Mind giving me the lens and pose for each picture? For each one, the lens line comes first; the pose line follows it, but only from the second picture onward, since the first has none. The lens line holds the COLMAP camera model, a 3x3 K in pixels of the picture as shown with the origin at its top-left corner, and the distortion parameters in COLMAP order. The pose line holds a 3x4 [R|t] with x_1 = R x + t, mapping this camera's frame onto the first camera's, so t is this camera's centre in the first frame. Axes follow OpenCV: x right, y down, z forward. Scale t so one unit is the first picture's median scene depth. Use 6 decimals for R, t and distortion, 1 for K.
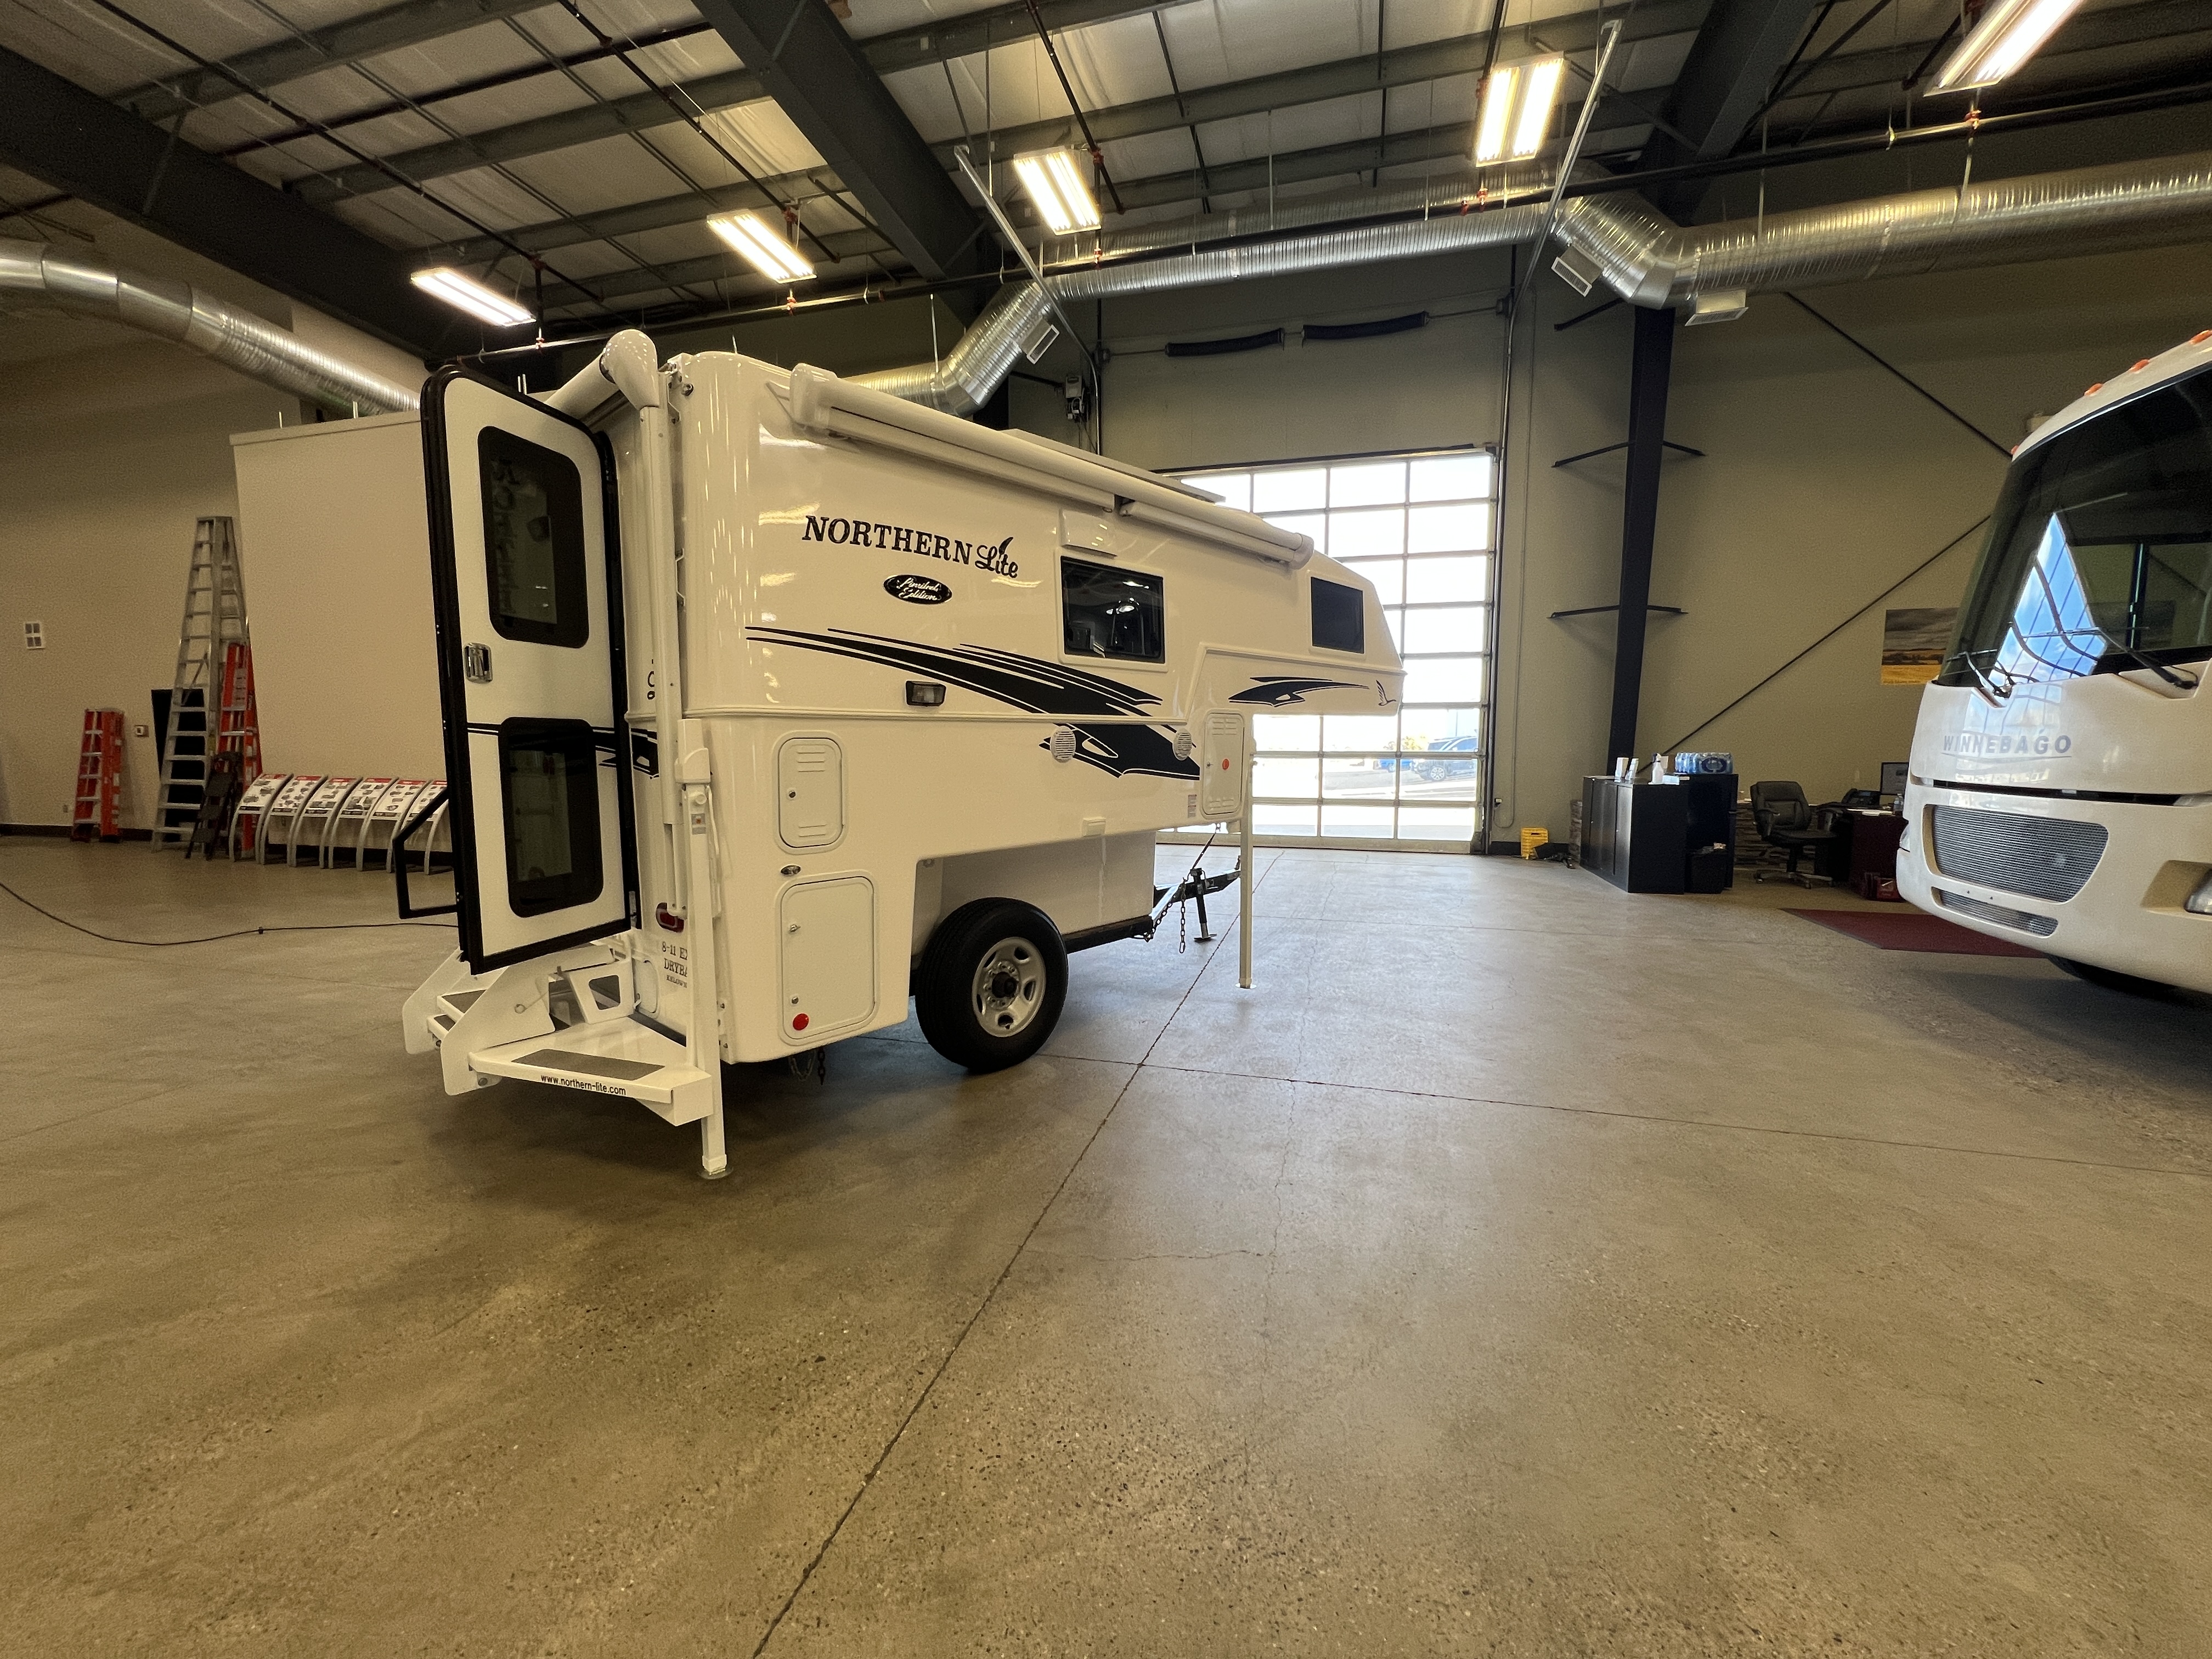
lens RADIAL K [[889.2, 0, 1098.3], [0, 889.2, 832.2], [0, 0, 1]] dist [-0.002559, -0.000519]
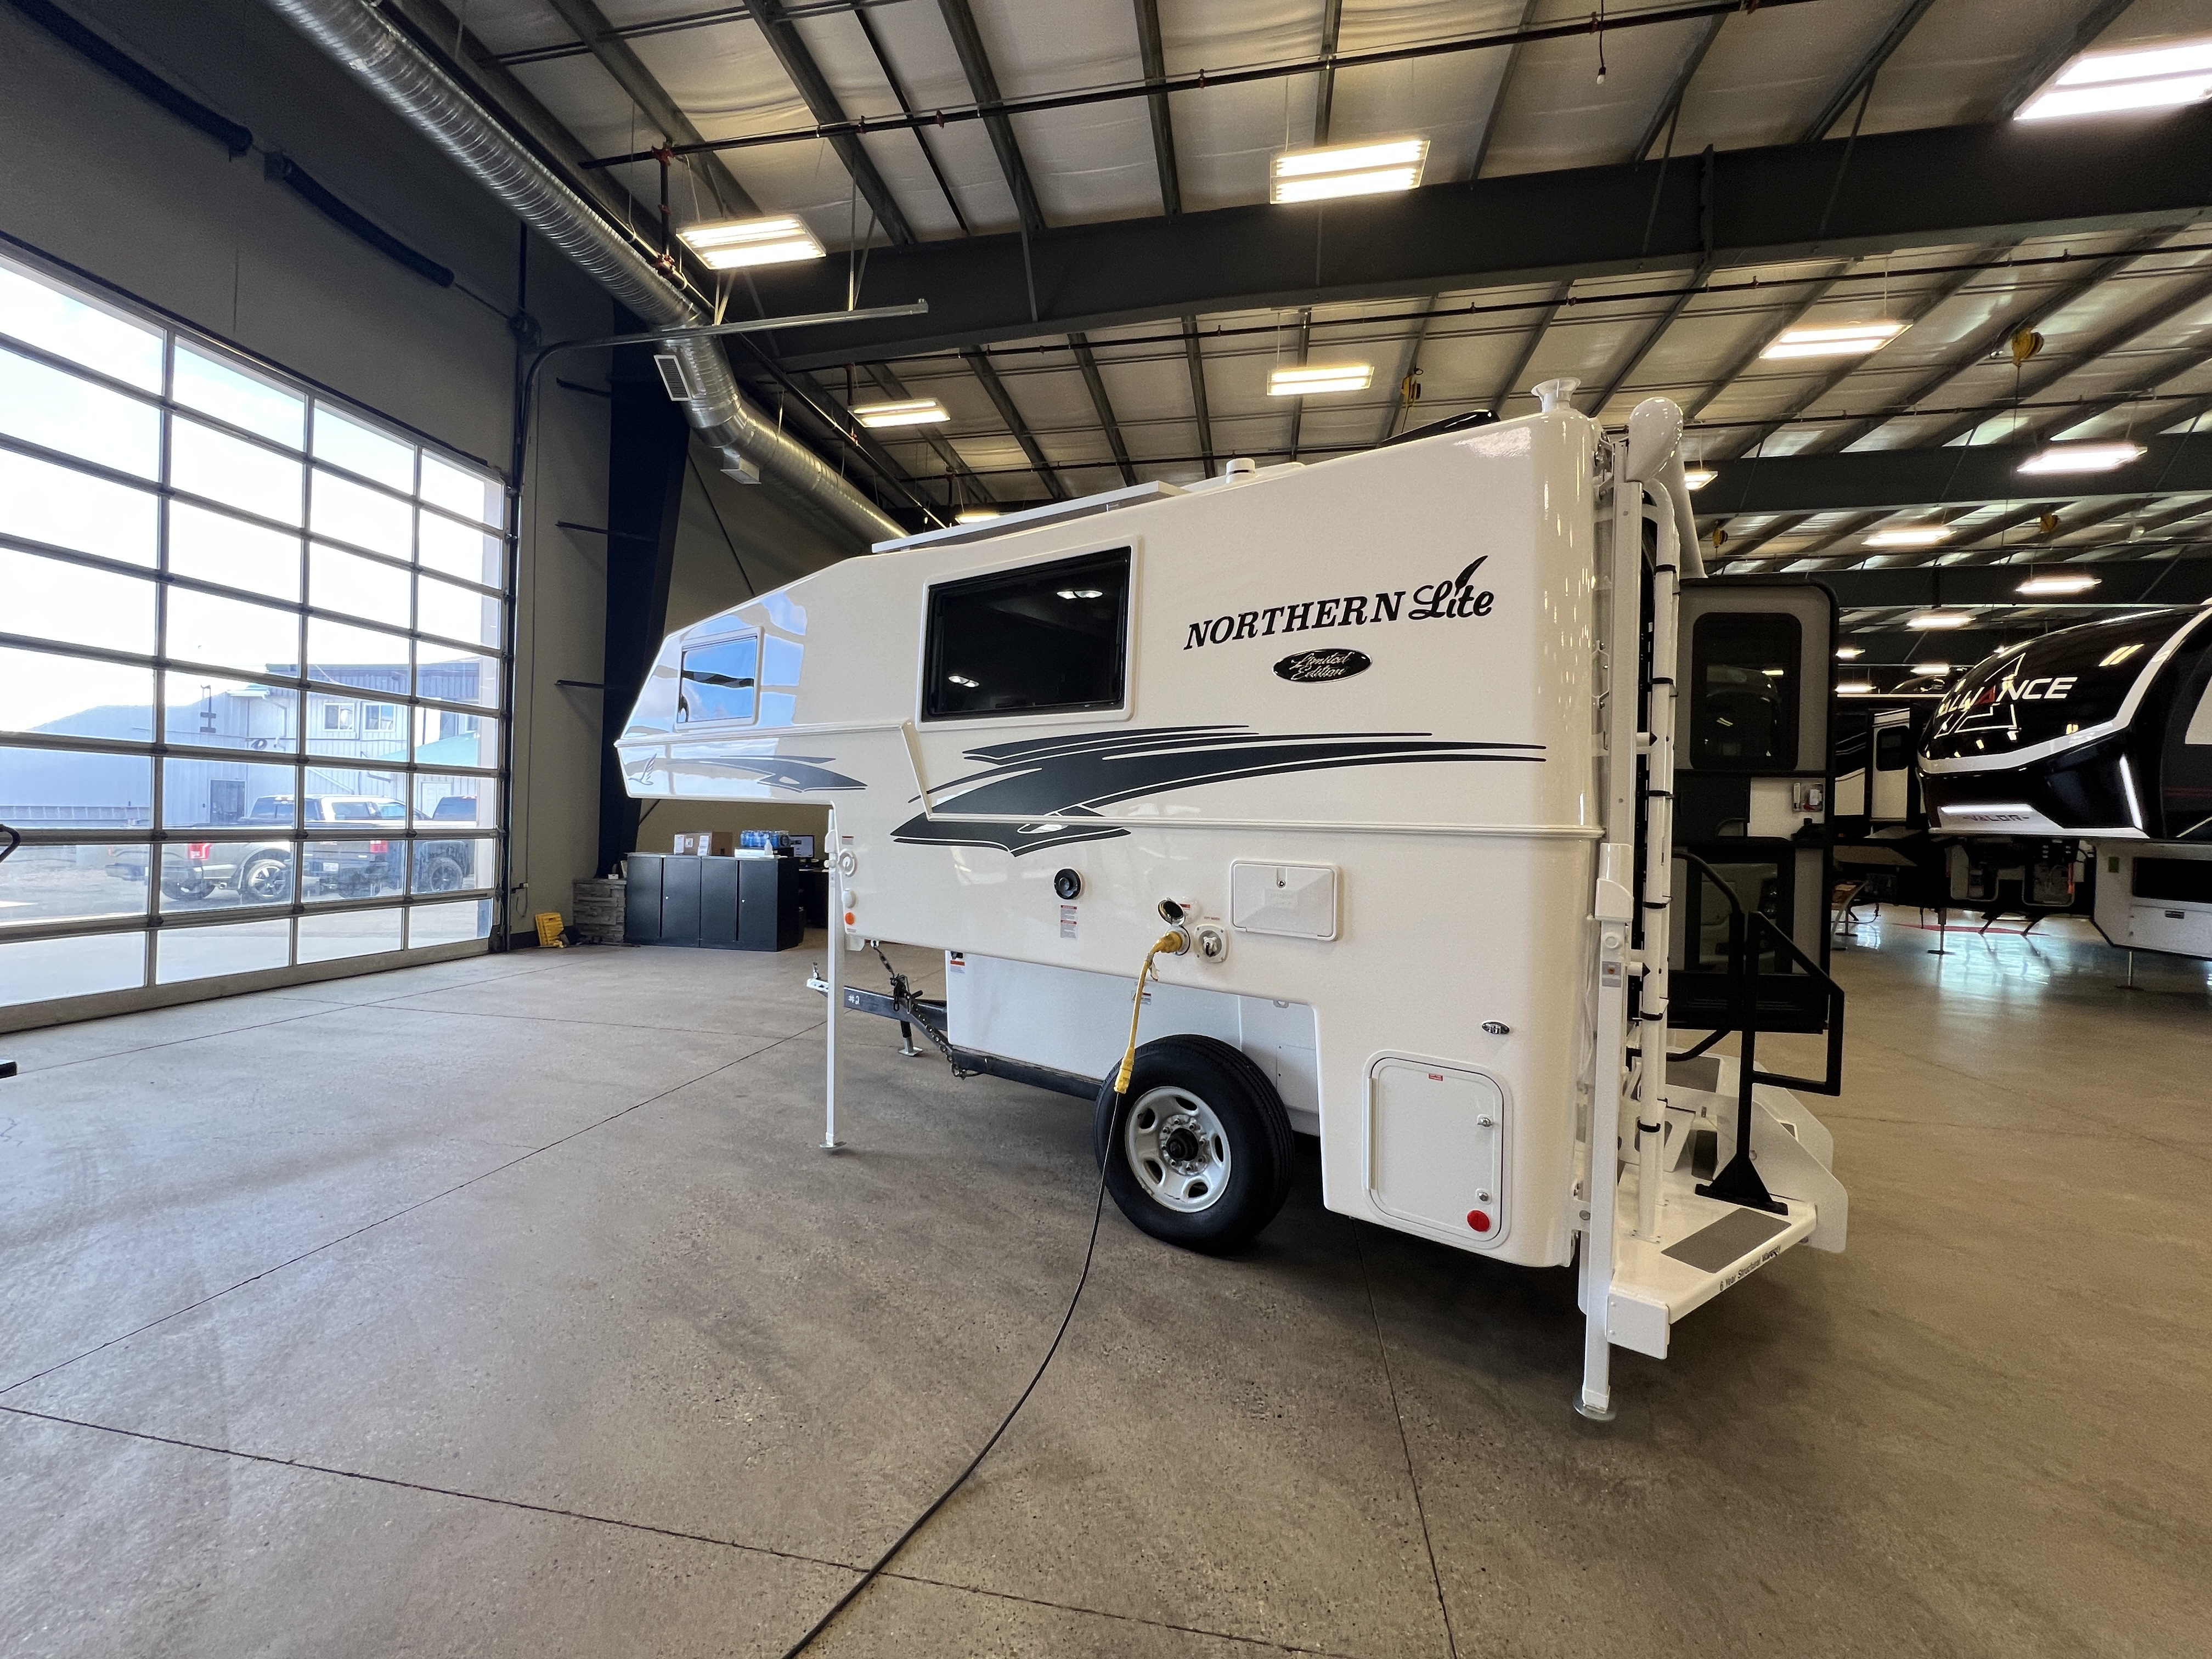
lens RADIAL K [[889.2, 0, 1099.1], [0, 889.2, 828.0], [0, 0, 1]] dist [-0.002559, -0.000519]
pose [[-0.105031, -0.017489, 0.994315, -0.470792], [0.074623, 0.996888, 0.025417, -0.072882], [-0.991665, 0.076868, -0.103399, 0.542698]]
